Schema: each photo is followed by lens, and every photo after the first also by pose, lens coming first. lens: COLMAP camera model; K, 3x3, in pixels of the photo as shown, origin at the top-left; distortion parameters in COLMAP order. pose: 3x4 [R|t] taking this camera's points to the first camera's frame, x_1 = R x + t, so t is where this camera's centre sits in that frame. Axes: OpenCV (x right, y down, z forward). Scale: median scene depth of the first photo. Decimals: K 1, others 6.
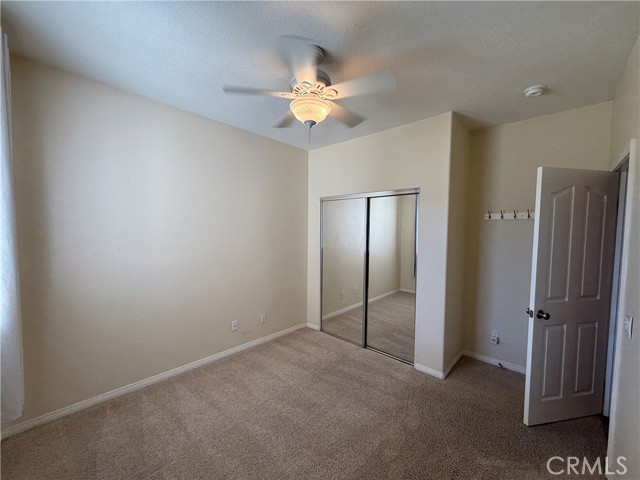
lens RADIAL K [[256.1, 0, 320.0], [0, 256.1, 240.3], [0, 0, 1]] dist [0.002789, -0.000147]
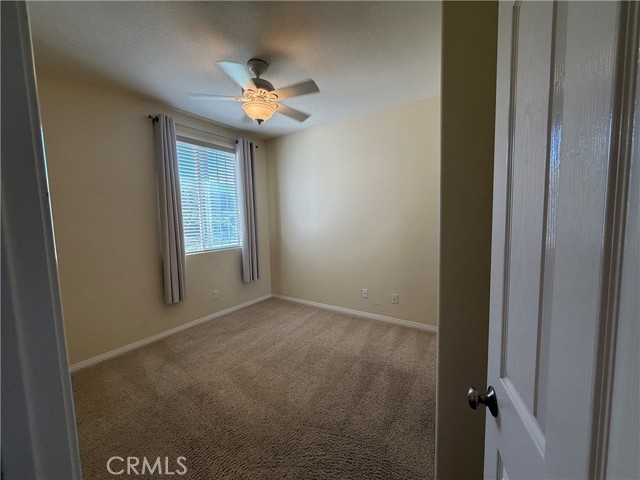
lens RADIAL K [[256.1, 0, 320.1], [0, 256.1, 240.2], [0, 0, 1]] dist [0.002789, -0.000147]
pose [[0.172523, 0.069038, -0.982583, 0.829049], [-0.027536, 0.997489, 0.065250, 0.032123], [0.984621, 0.015800, 0.173991, 0.677524]]
